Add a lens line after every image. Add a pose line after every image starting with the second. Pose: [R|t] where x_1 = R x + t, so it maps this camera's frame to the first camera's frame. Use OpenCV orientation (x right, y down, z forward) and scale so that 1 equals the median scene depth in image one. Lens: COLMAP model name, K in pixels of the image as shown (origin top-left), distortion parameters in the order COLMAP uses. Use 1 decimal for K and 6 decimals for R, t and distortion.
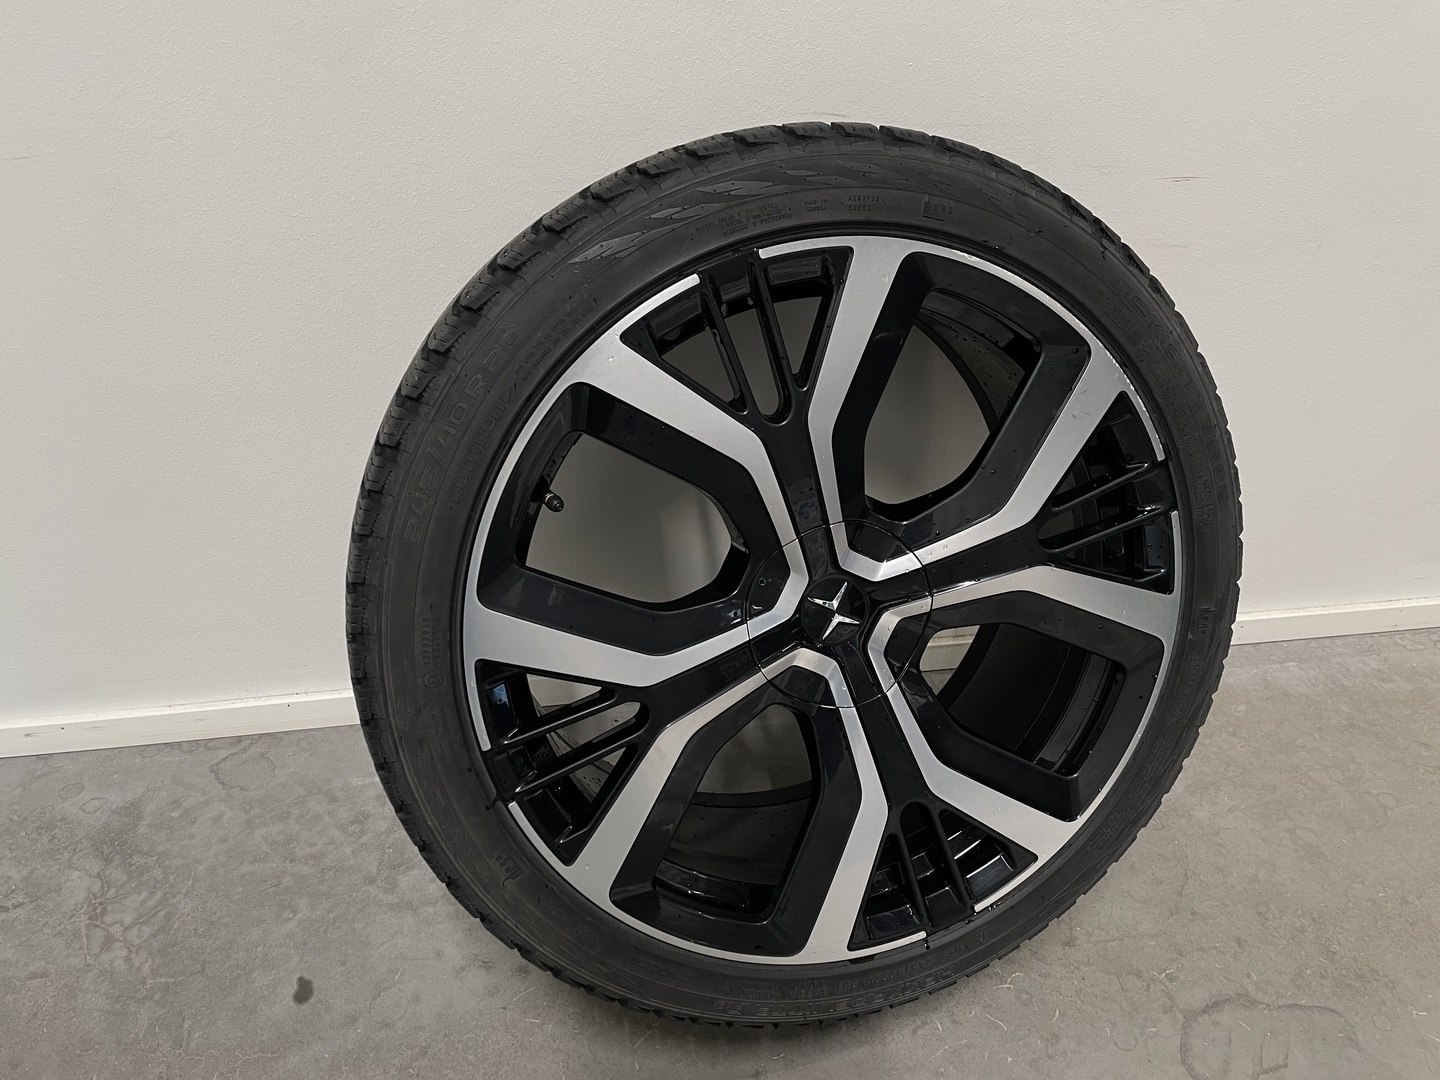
lens RADIAL K [[1080.3, 0, 720.0], [0, 1080.3, 540.0], [0, 0, 1]] dist [0.073389, -0.114269]
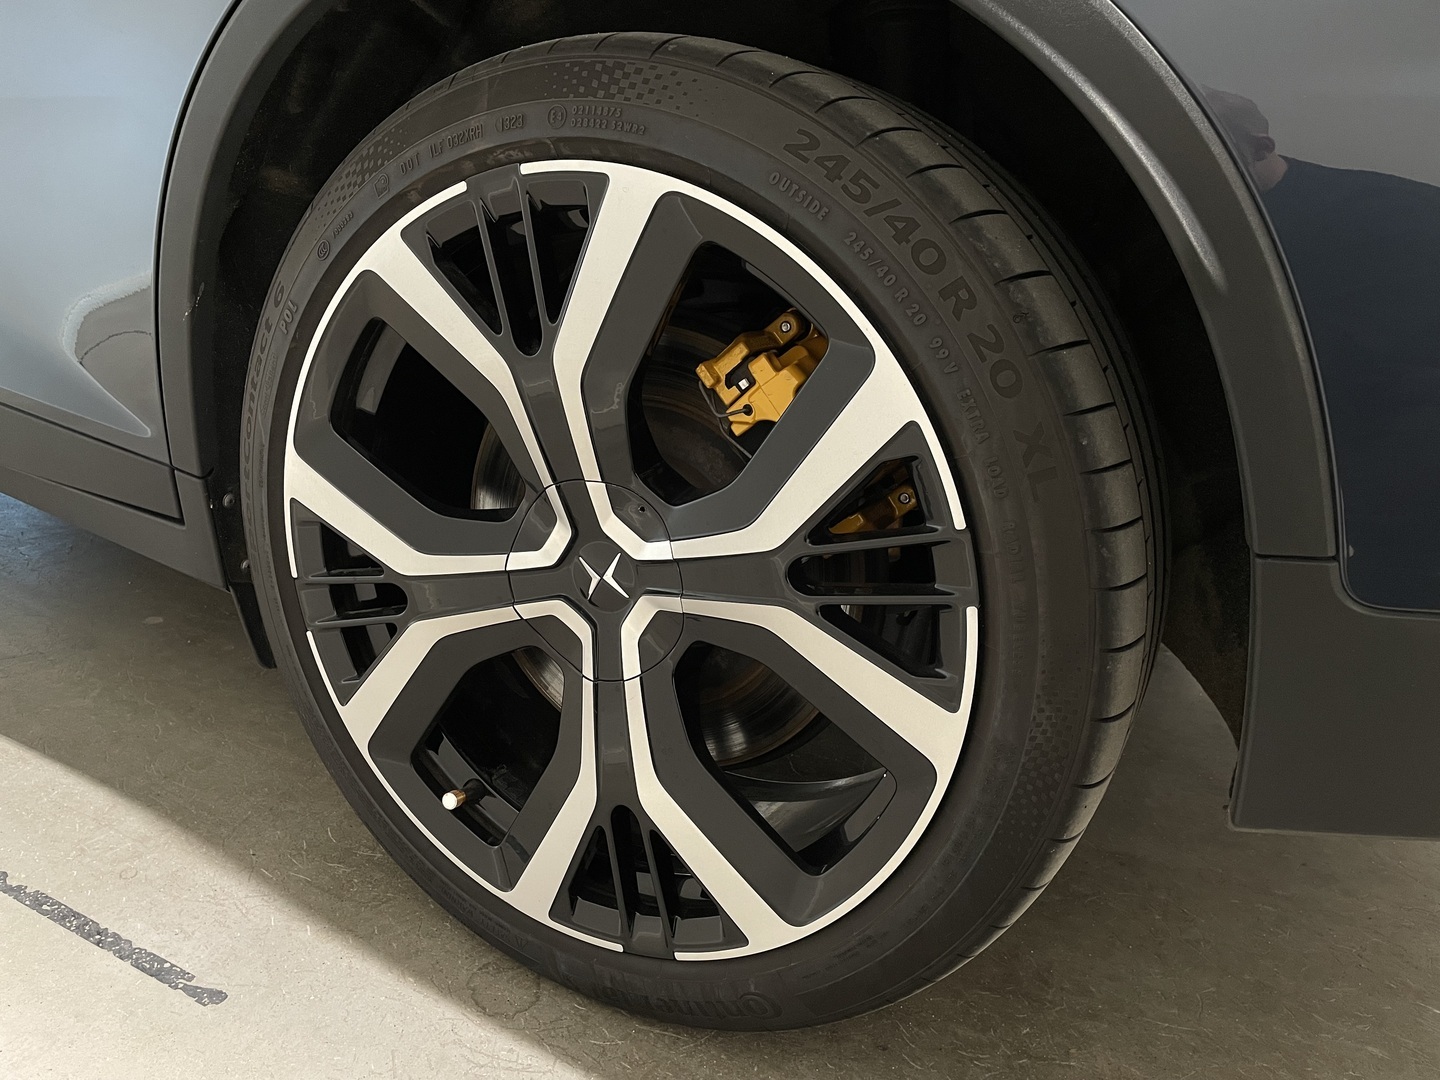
lens RADIAL K [[1080.3, 0, 720.0], [0, 1080.3, 540.0], [0, 0, 1]] dist [0.073389, -0.114269]
pose [[0.732872, 0.316408, -0.602316, 0.763057], [-0.268624, 0.947925, 0.171114, -0.155705], [0.625092, 0.036392, 0.779702, 0.362422]]
